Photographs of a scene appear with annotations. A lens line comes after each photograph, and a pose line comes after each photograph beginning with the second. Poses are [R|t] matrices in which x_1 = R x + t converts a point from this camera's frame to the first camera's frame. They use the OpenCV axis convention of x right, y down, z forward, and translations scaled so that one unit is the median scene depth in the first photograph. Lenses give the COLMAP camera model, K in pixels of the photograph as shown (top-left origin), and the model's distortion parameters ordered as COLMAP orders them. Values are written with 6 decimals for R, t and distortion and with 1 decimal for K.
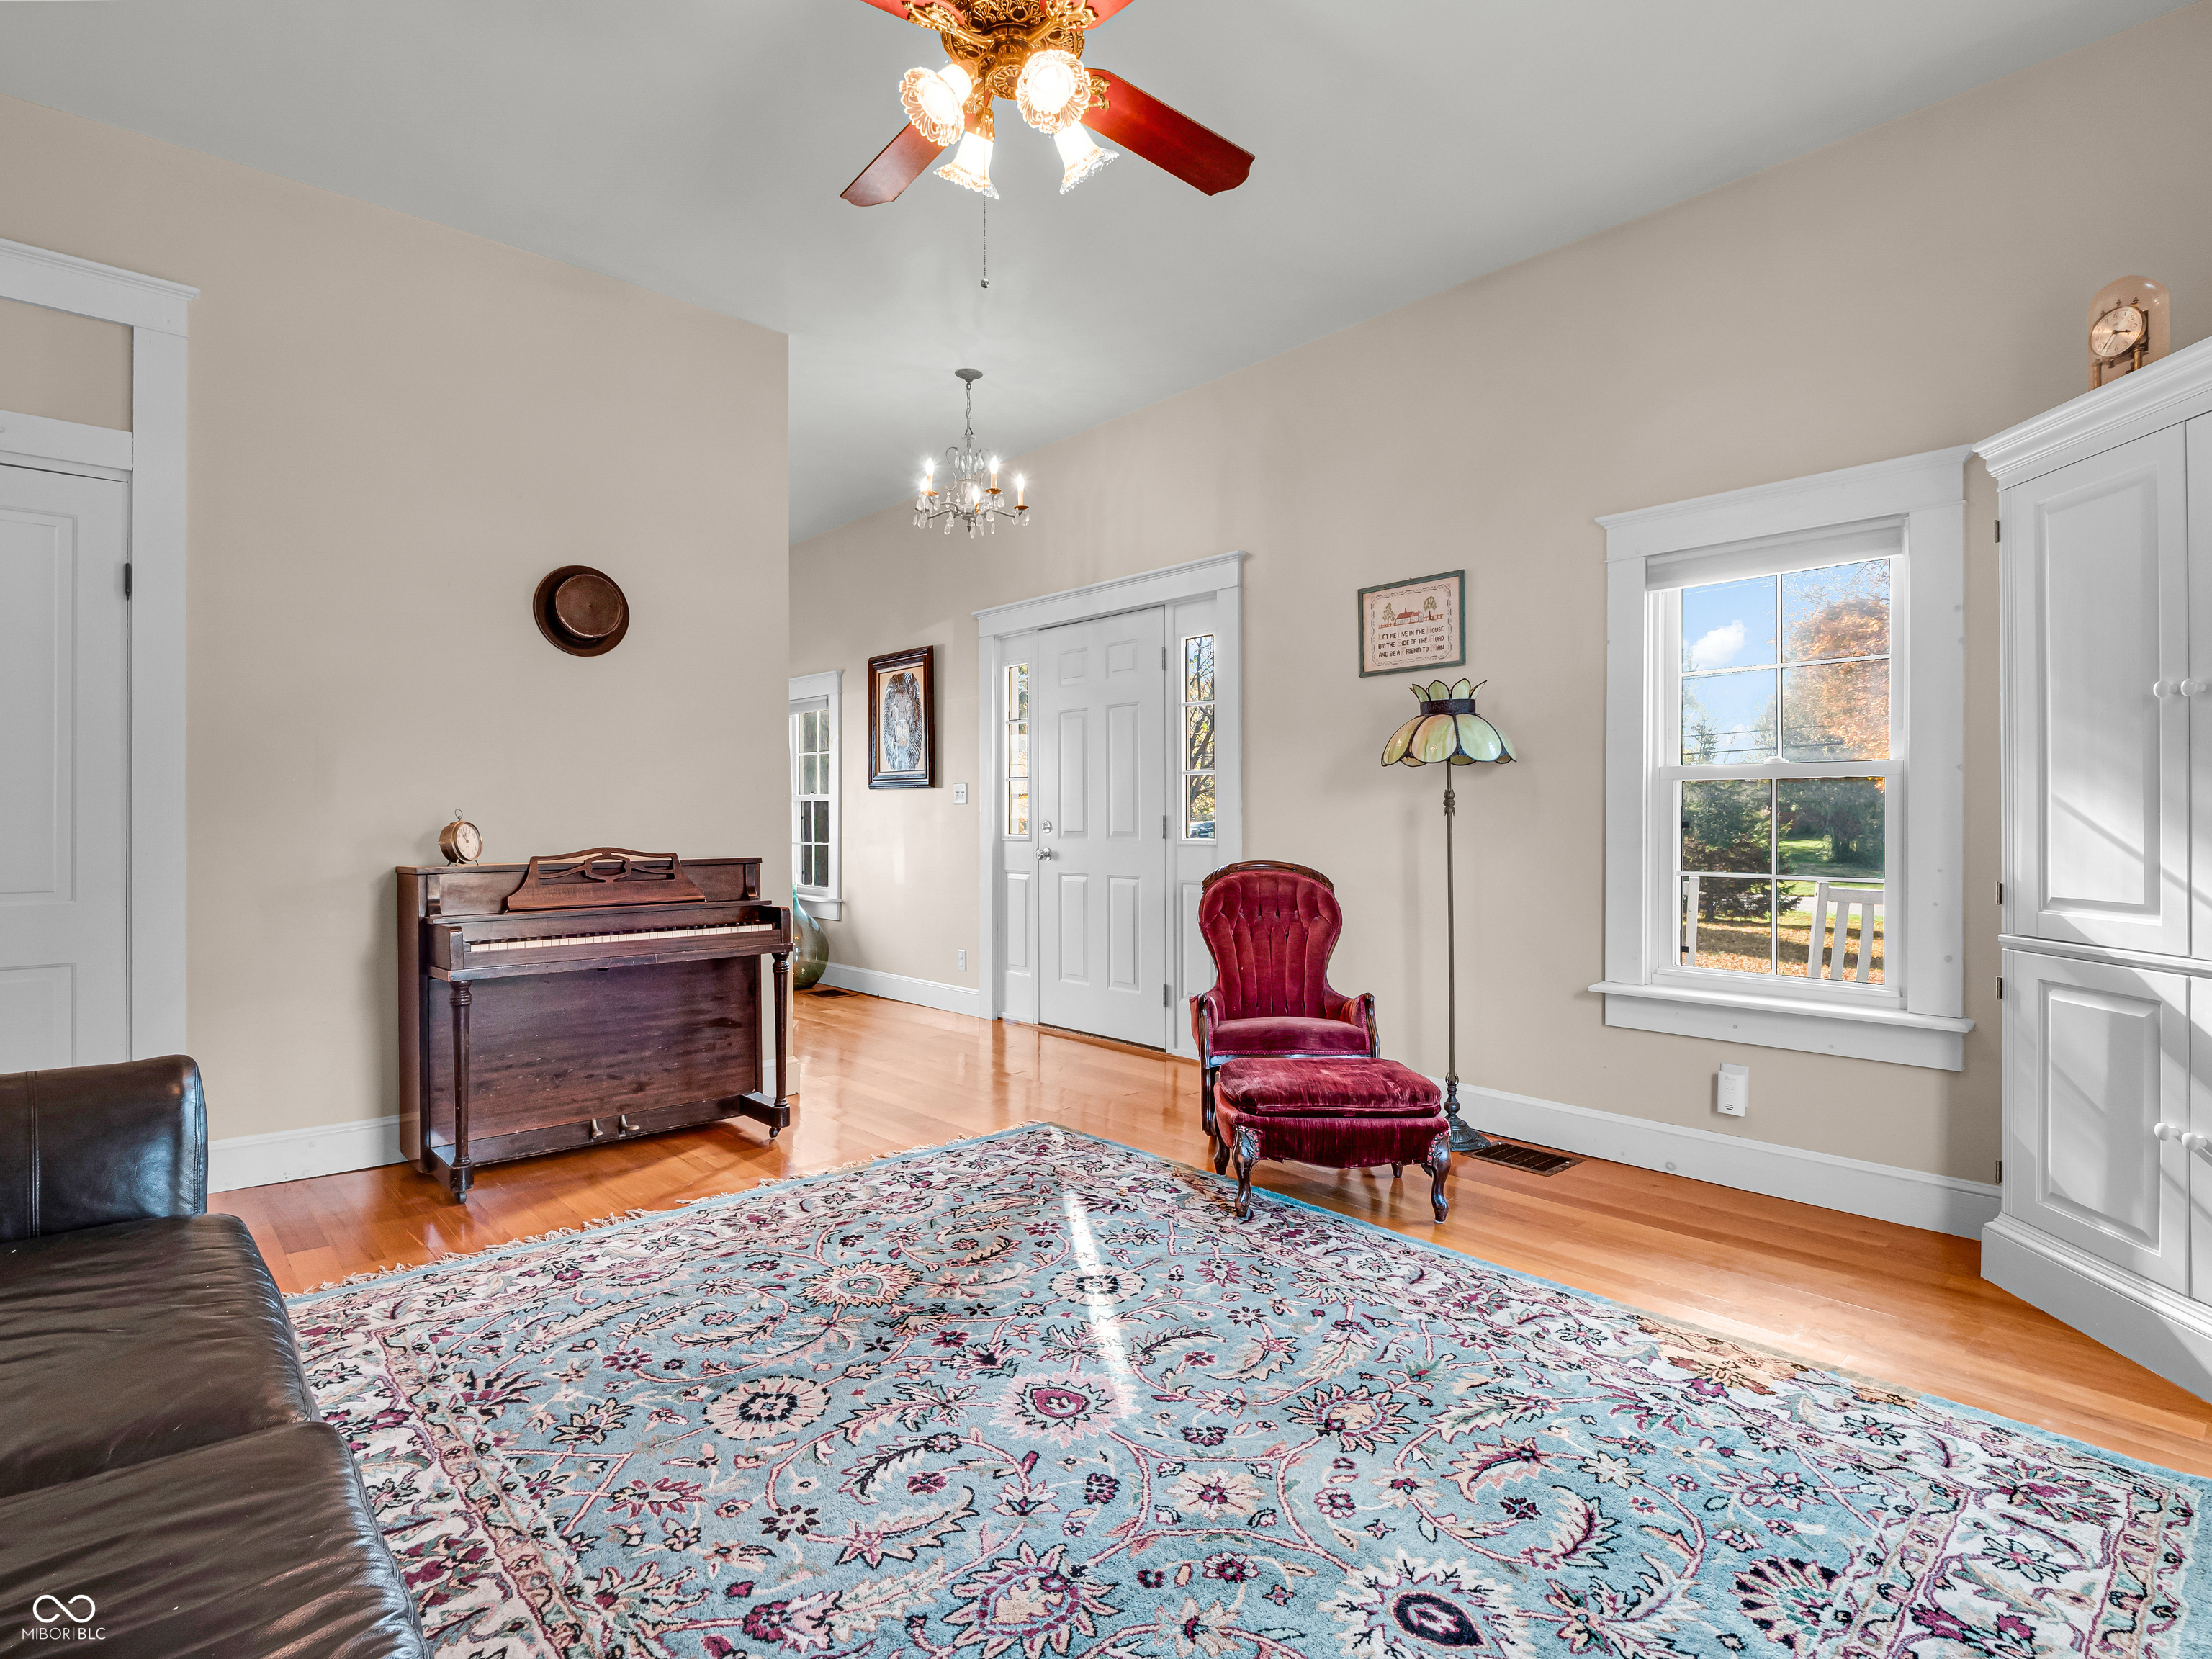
lens RADIAL K [[1064.2, 0, 1102.5], [0, 1064.2, 821.1], [0, 0, 1]] dist [-0.001109, -0.000190]
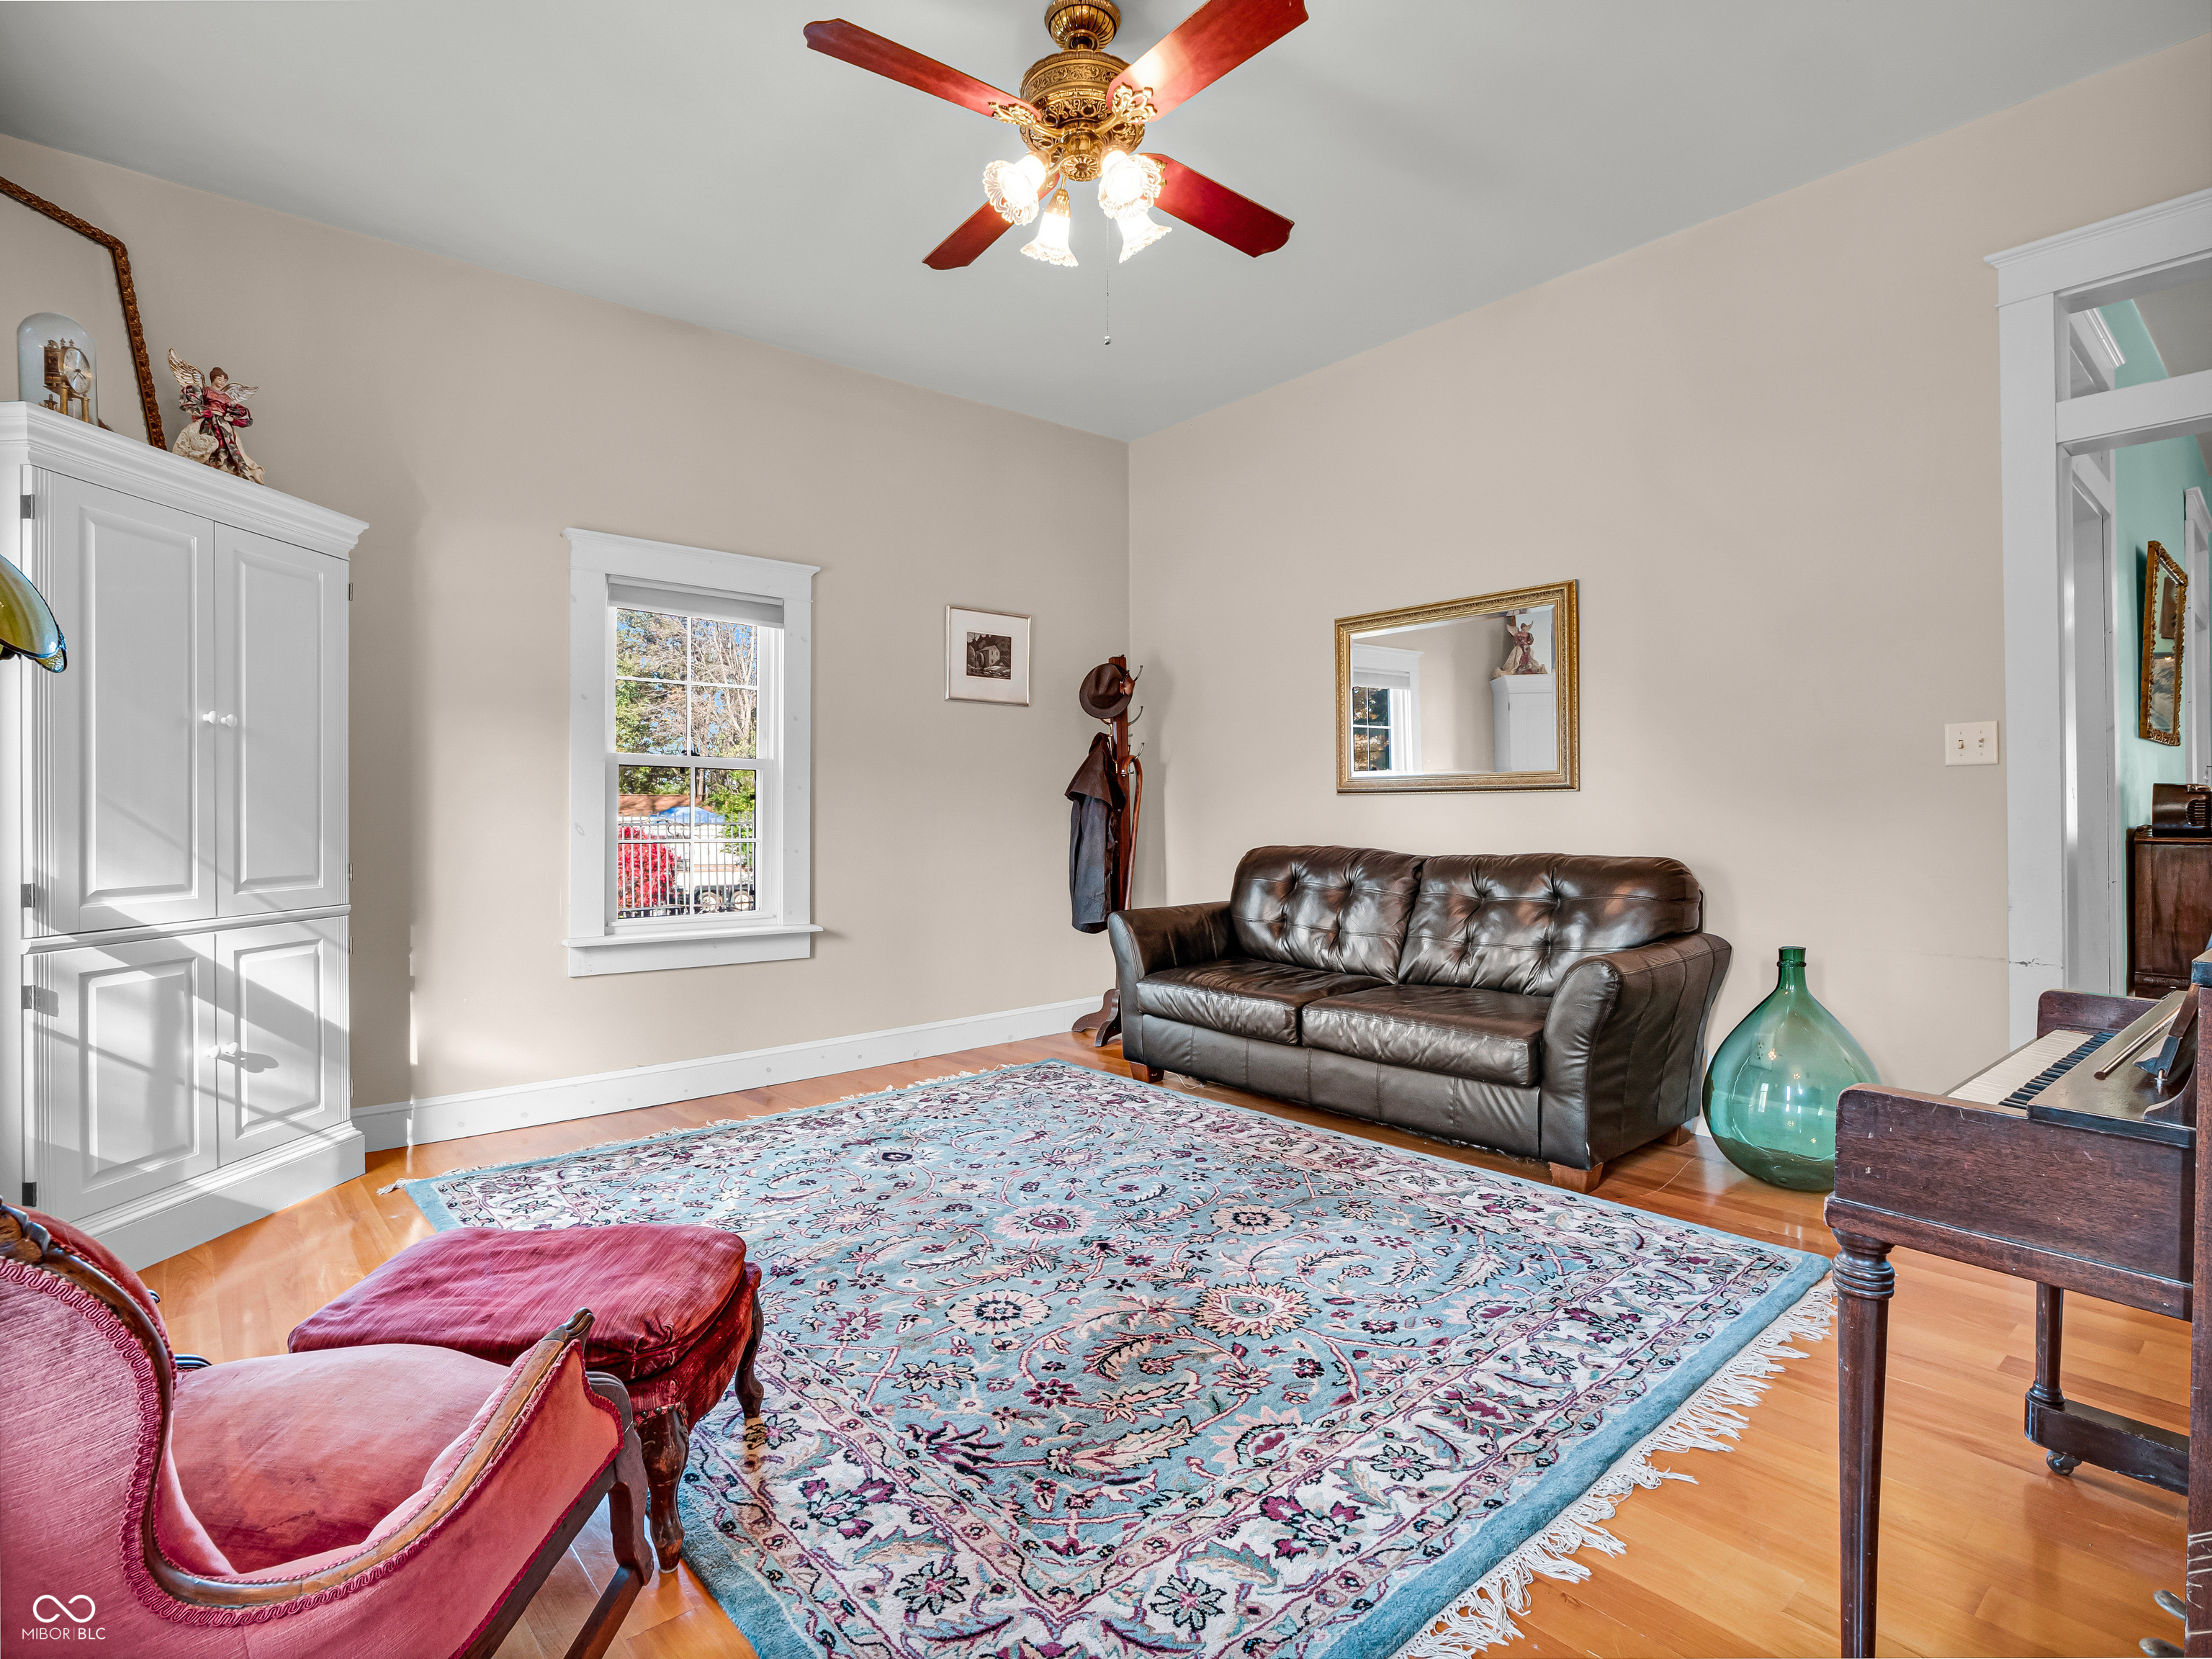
lens RADIAL K [[1064.2, 0, 1109.9], [0, 1064.2, 819.1], [0, 0, 1]] dist [-0.001109, -0.000190]
pose [[-0.999618, 0.004234, 0.027323, -0.126167], [0.004411, 0.999970, 0.006445, -0.001492], [-0.027294, 0.006563, -0.999606, 1.881271]]
